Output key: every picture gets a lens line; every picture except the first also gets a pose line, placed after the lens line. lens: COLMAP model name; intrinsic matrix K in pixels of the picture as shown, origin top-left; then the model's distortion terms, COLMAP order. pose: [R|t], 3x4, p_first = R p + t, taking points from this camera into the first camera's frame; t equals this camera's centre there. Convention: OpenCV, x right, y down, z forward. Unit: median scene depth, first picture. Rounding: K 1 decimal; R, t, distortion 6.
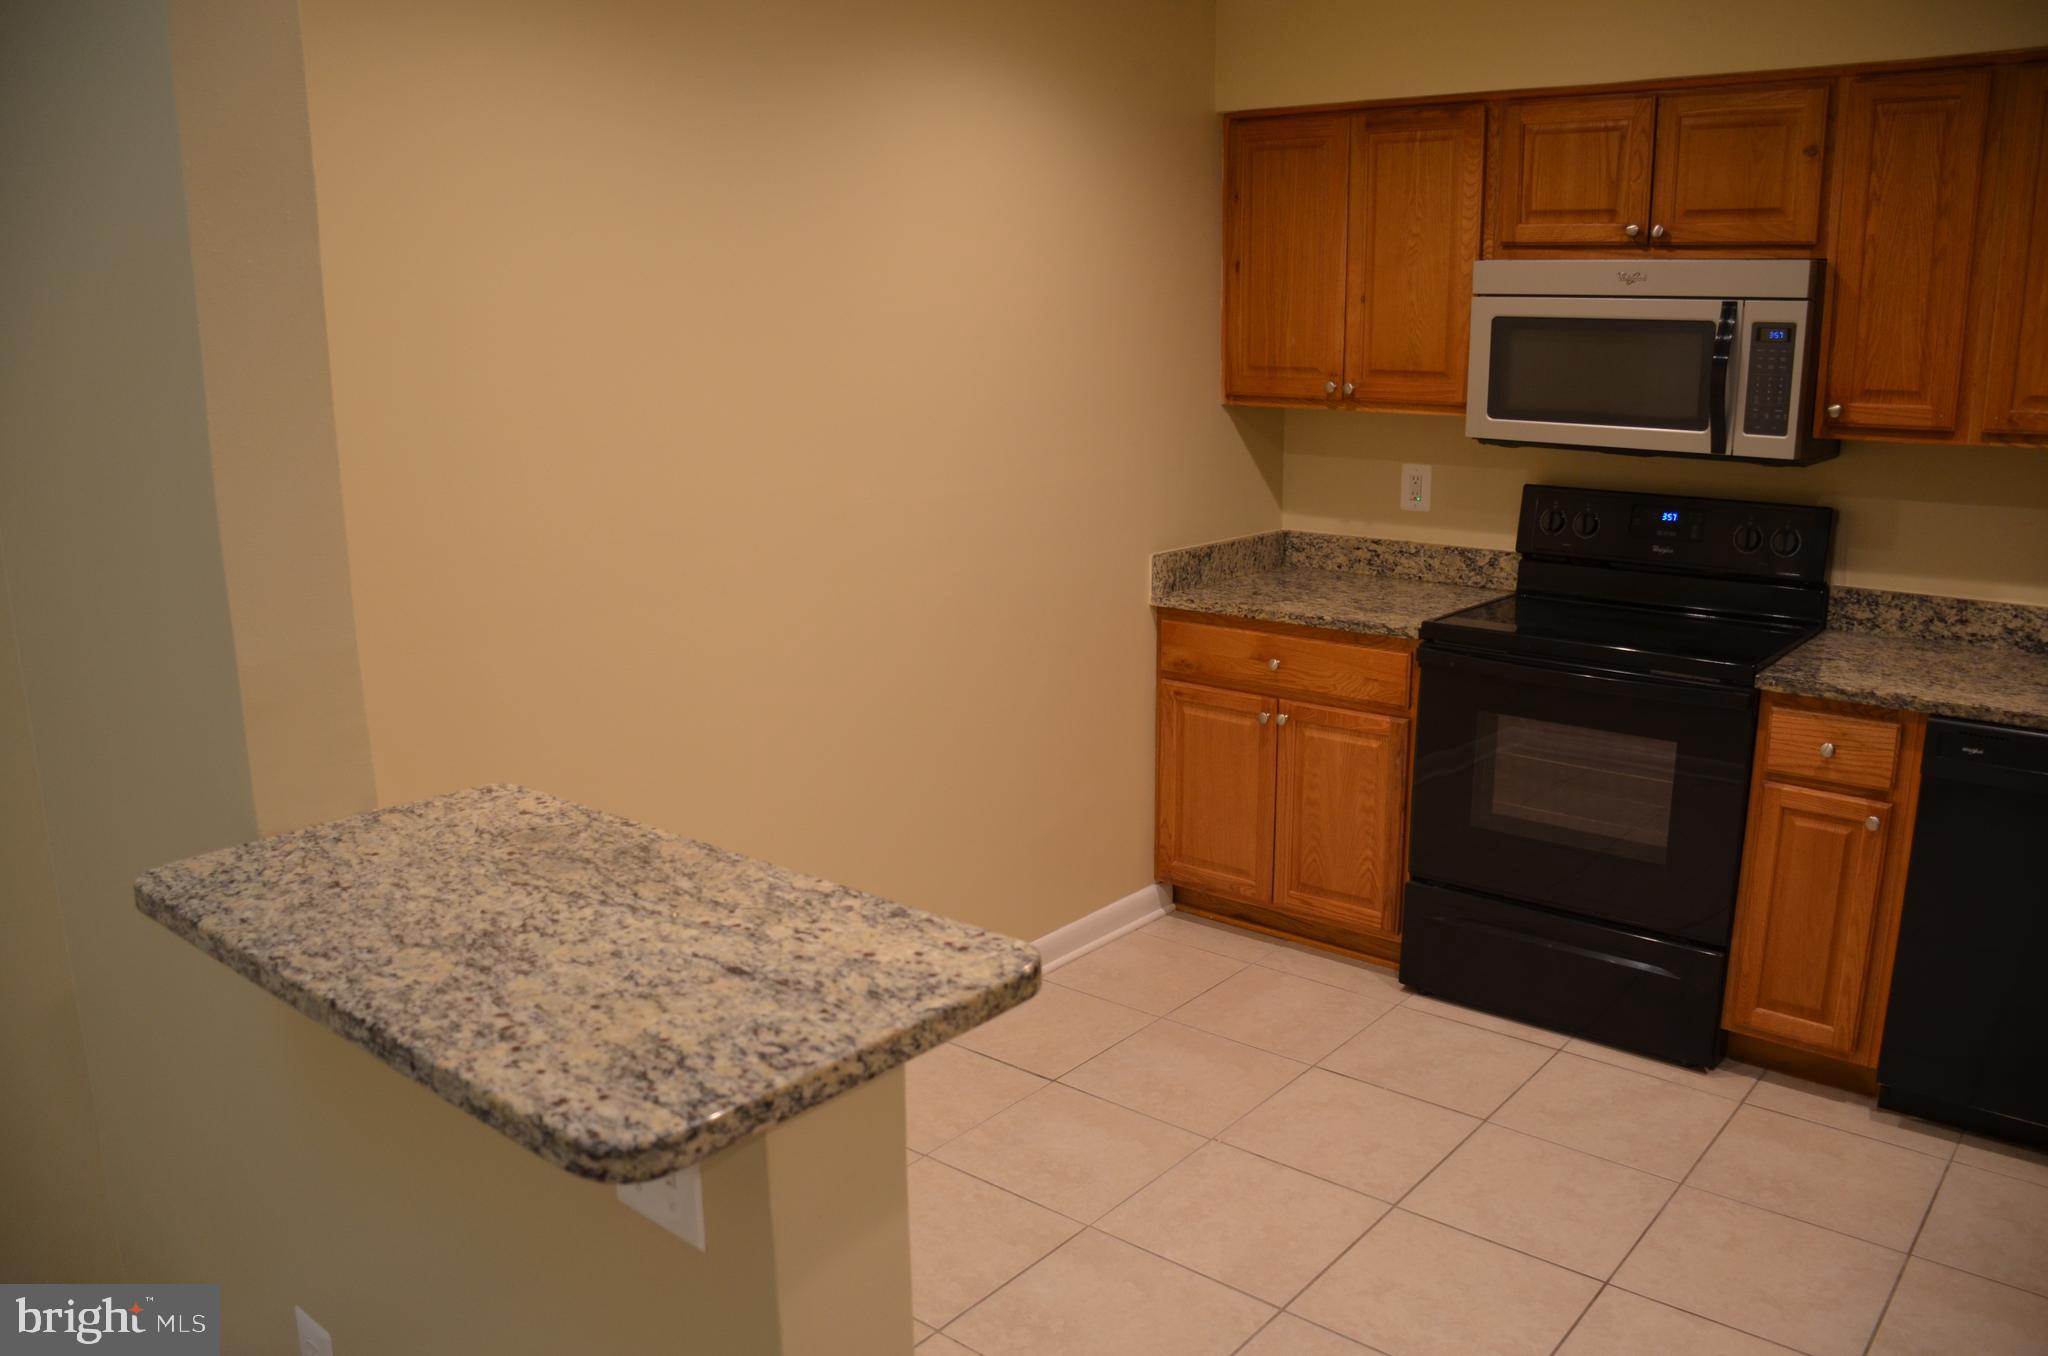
lens RADIAL K [[1580.0, 0, 1010.7], [0, 1580.0, 688.7], [0, 0, 1]] dist [-0.154539, 0.100174]
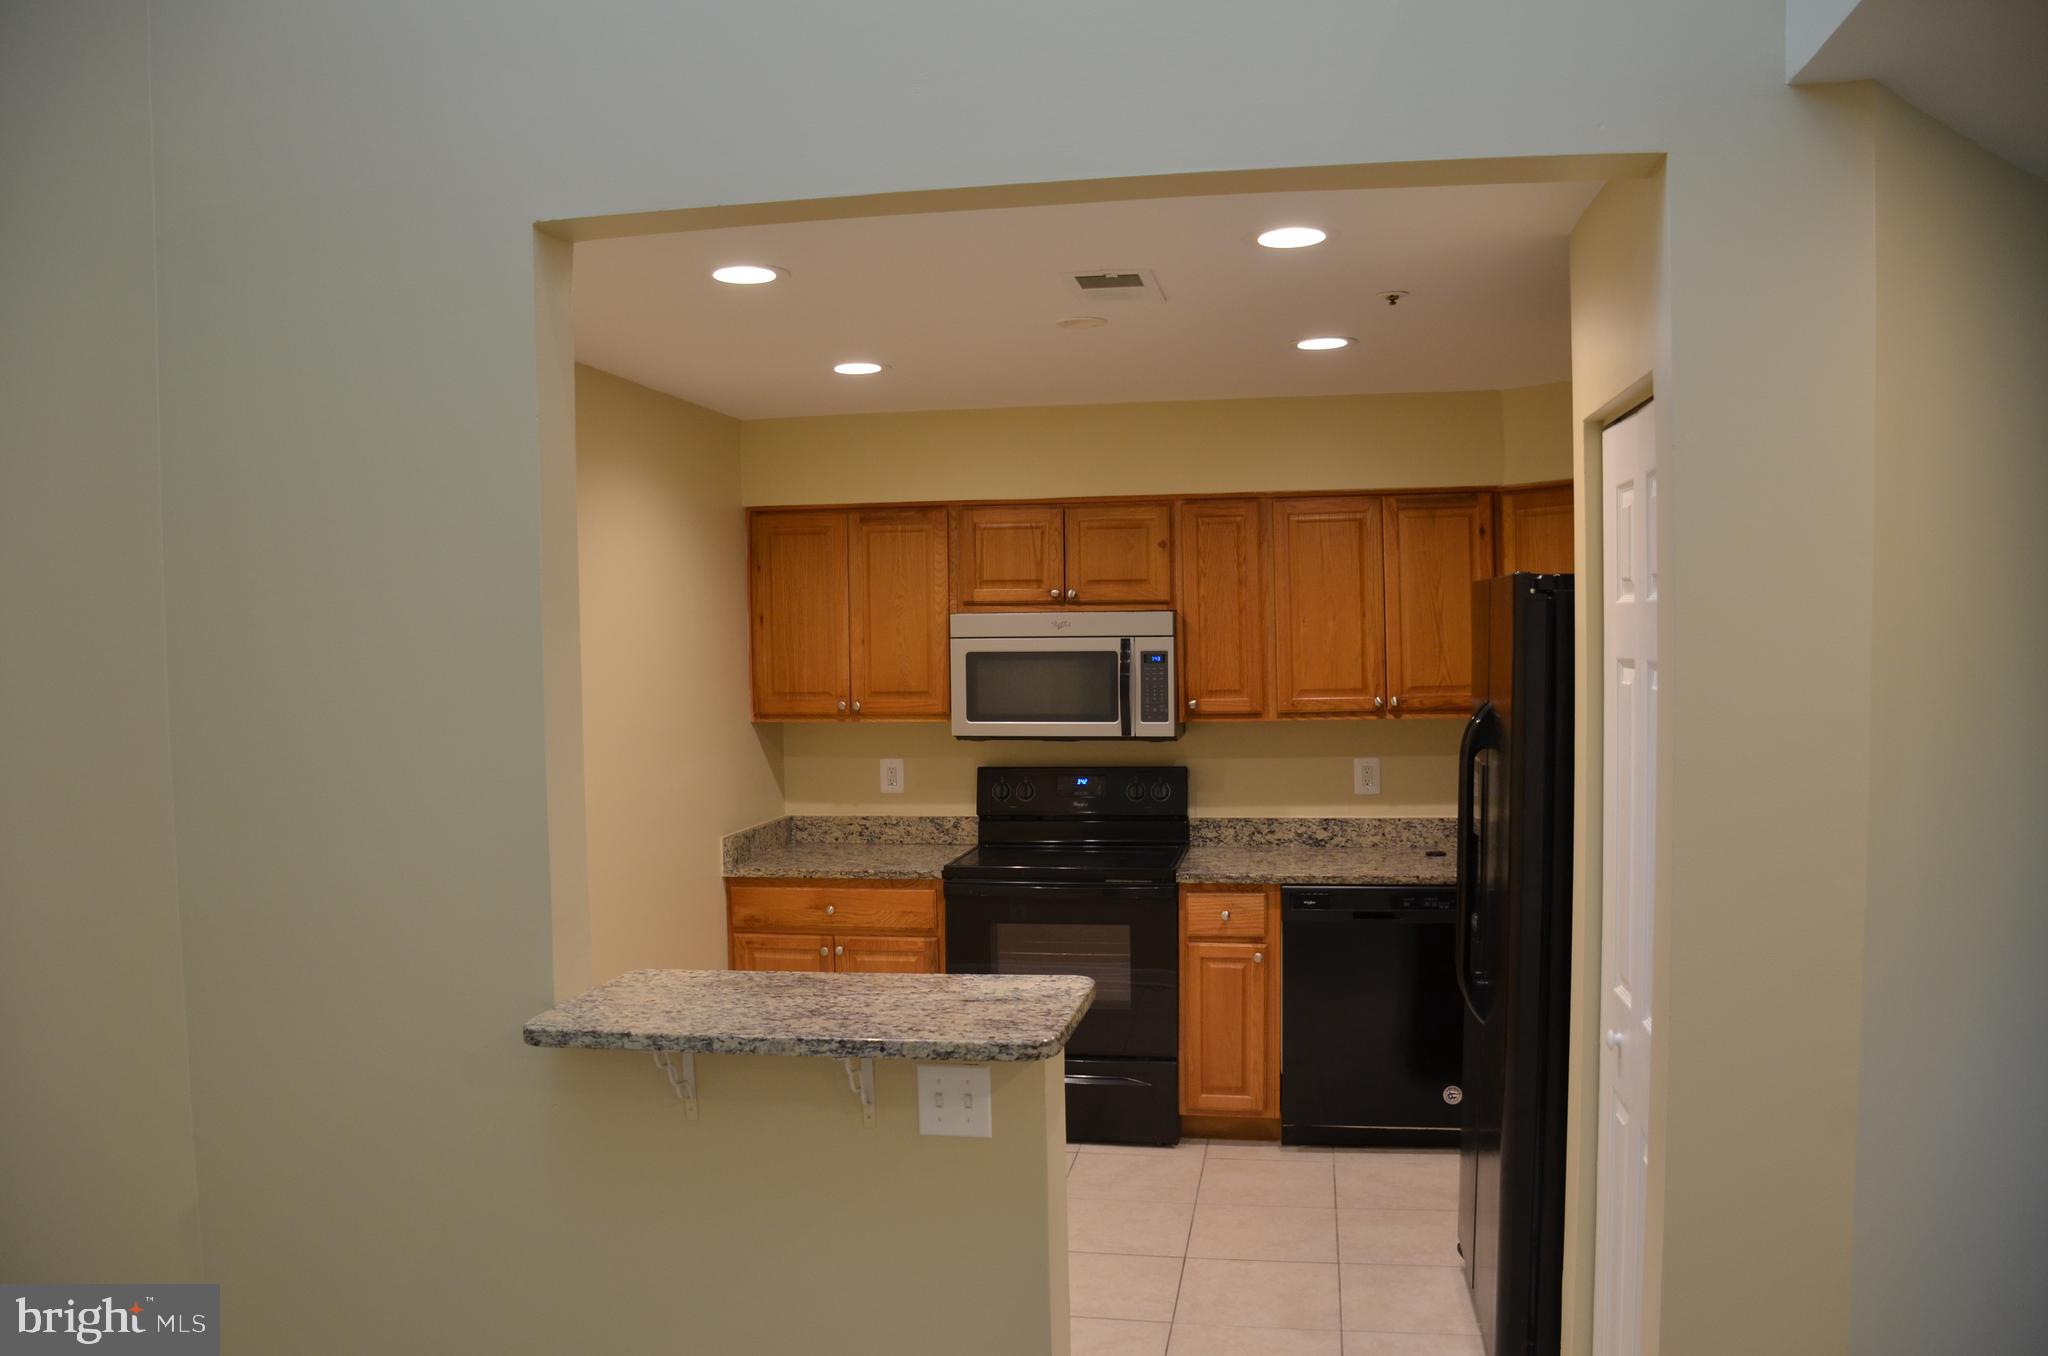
lens RADIAL K [[1580.0, 0, 1010.7], [0, 1580.0, 688.7], [0, 0, 1]] dist [-0.154539, 0.100174]
pose [[0.869719, -0.025828, 0.492870, -0.394942], [0.123724, 0.978152, -0.167064, 0.047619], [-0.477787, 0.206279, 0.853914, -0.289837]]
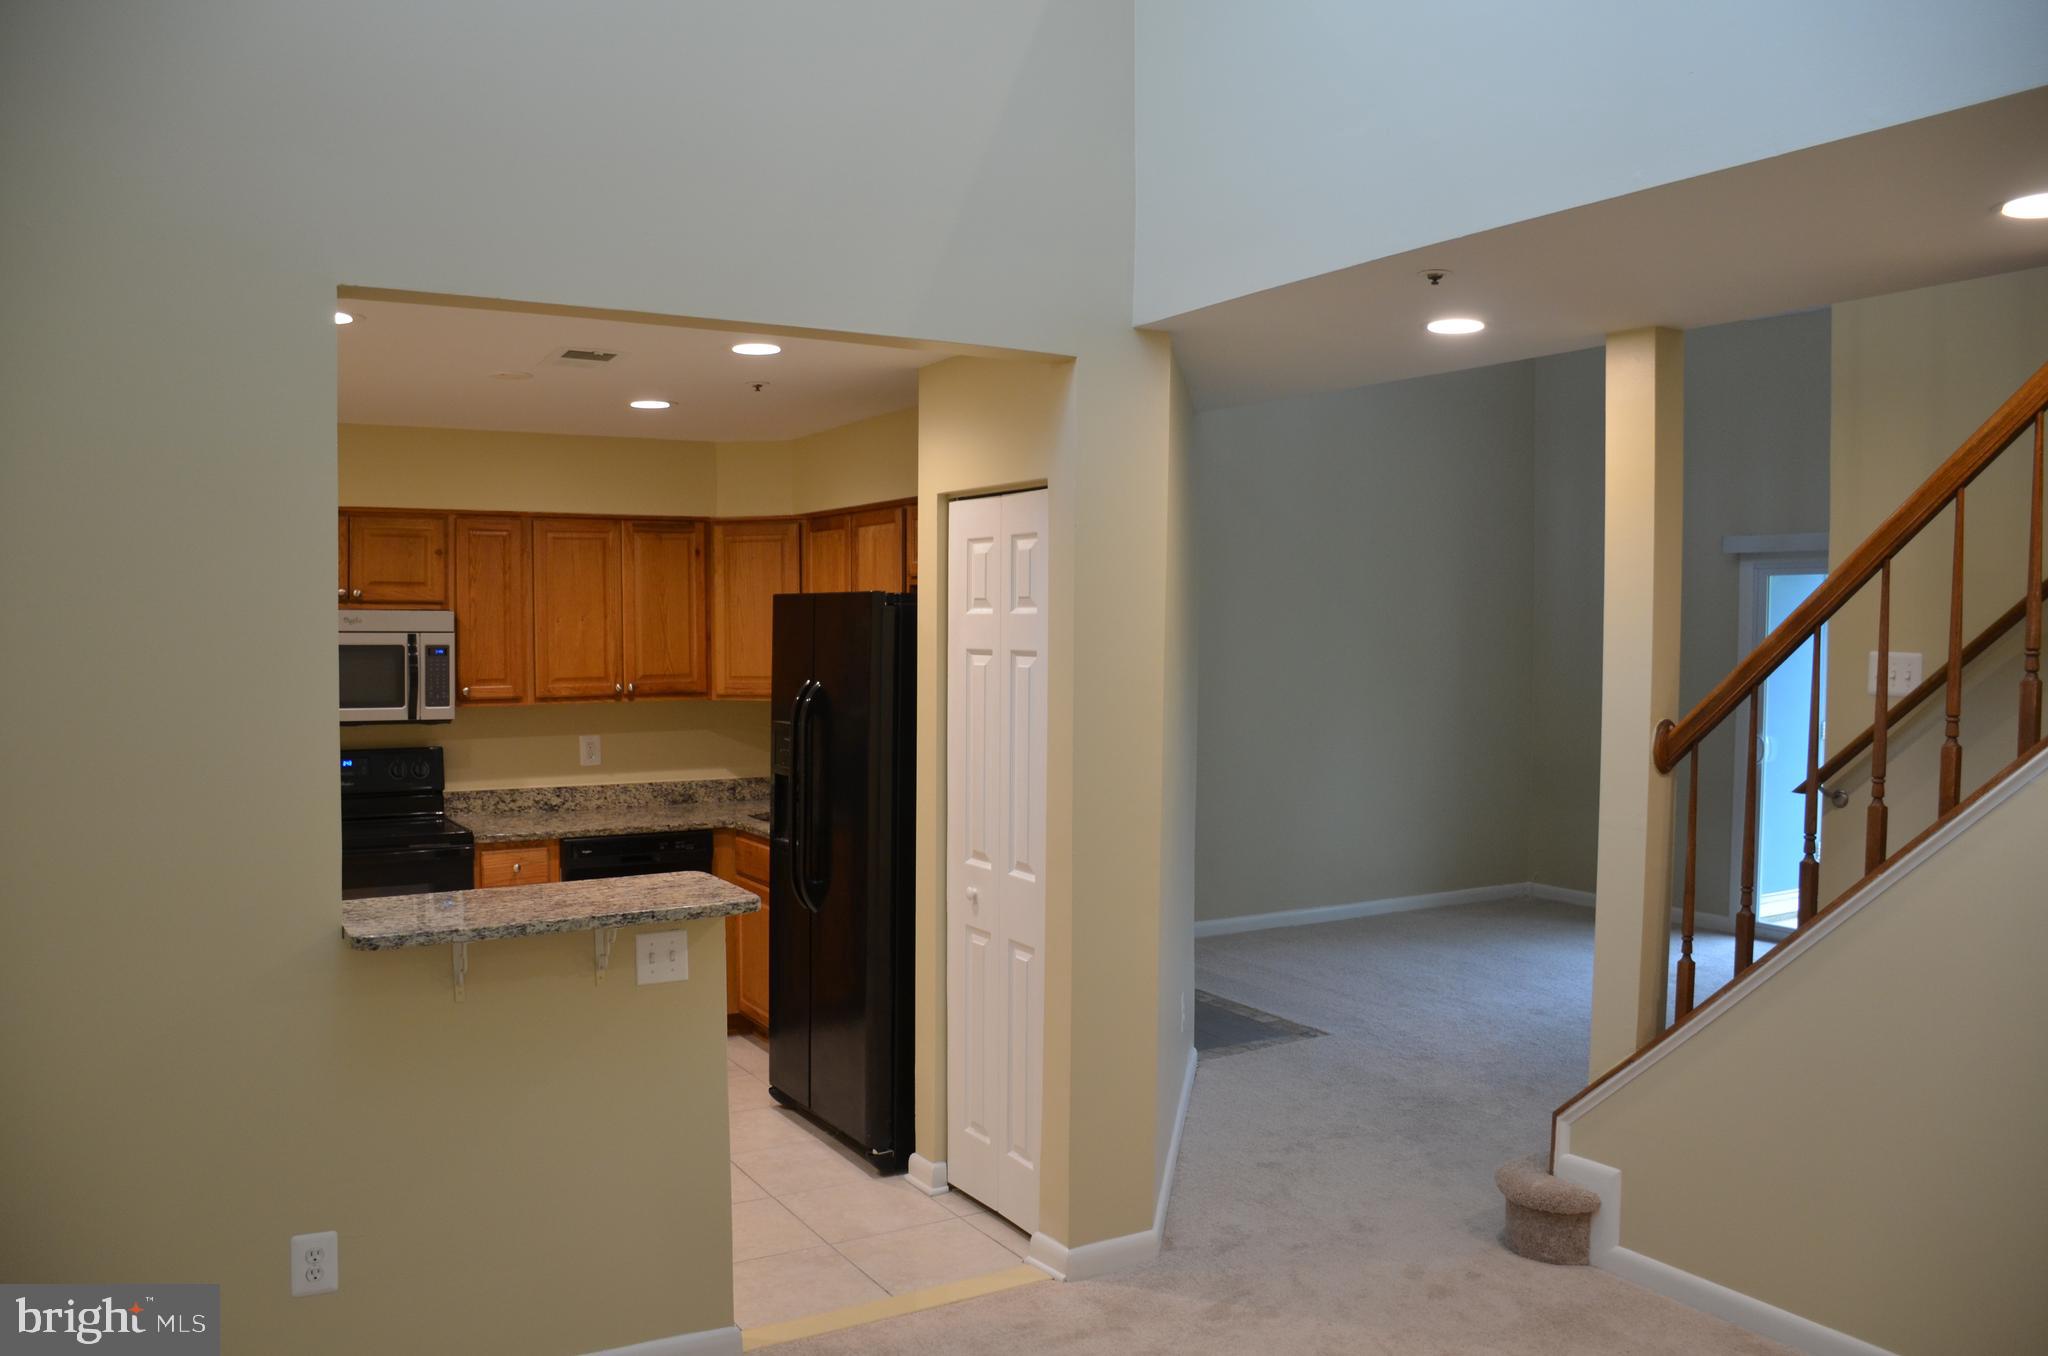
lens RADIAL K [[1580.0, 0, 1010.7], [0, 1580.0, 688.7], [0, 0, 1]] dist [-0.154539, 0.100174]
pose [[0.333207, -0.029685, 0.942386, -0.920056], [0.211343, 0.976422, -0.043970, 0.032469], [-0.918862, 0.213818, 0.331625, -0.209569]]
